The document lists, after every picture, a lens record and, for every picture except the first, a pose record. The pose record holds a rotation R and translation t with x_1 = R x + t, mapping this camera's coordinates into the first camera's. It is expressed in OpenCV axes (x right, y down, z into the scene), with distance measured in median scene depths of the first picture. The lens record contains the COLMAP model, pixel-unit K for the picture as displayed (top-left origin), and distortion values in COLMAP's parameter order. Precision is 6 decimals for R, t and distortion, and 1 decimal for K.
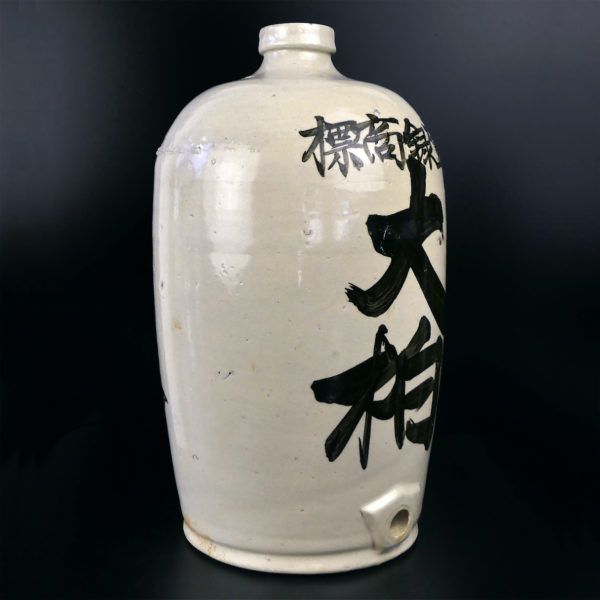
lens RADIAL K [[869.2, 0, 284.9], [0, 869.2, 299.4], [0, 0, 1]] dist [-0.024231, -0.025296]
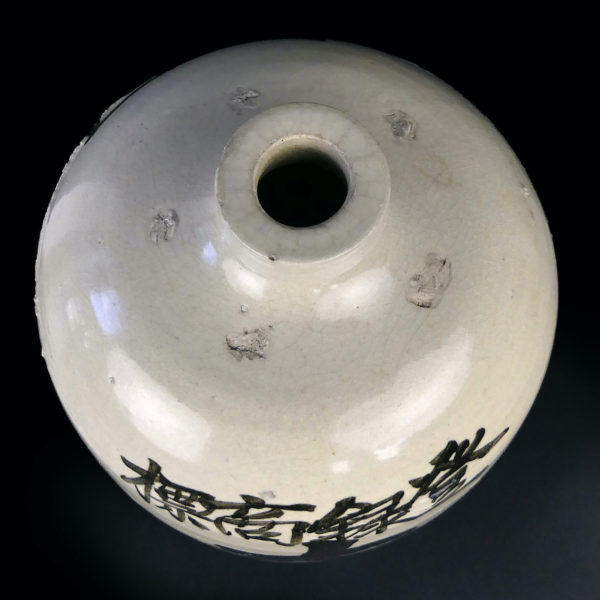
lens RADIAL K [[949.2, 0, 300.0], [0, 949.2, 300.0], [0, 0, 1]] dist [-0.023263, -0.003467]
pose [[0.757290, 0.629564, -0.173667, 0.146878], [-0.084426, 0.358062, 0.929873, -0.805612], [0.647598, -0.689522, 0.324309, 0.909754]]
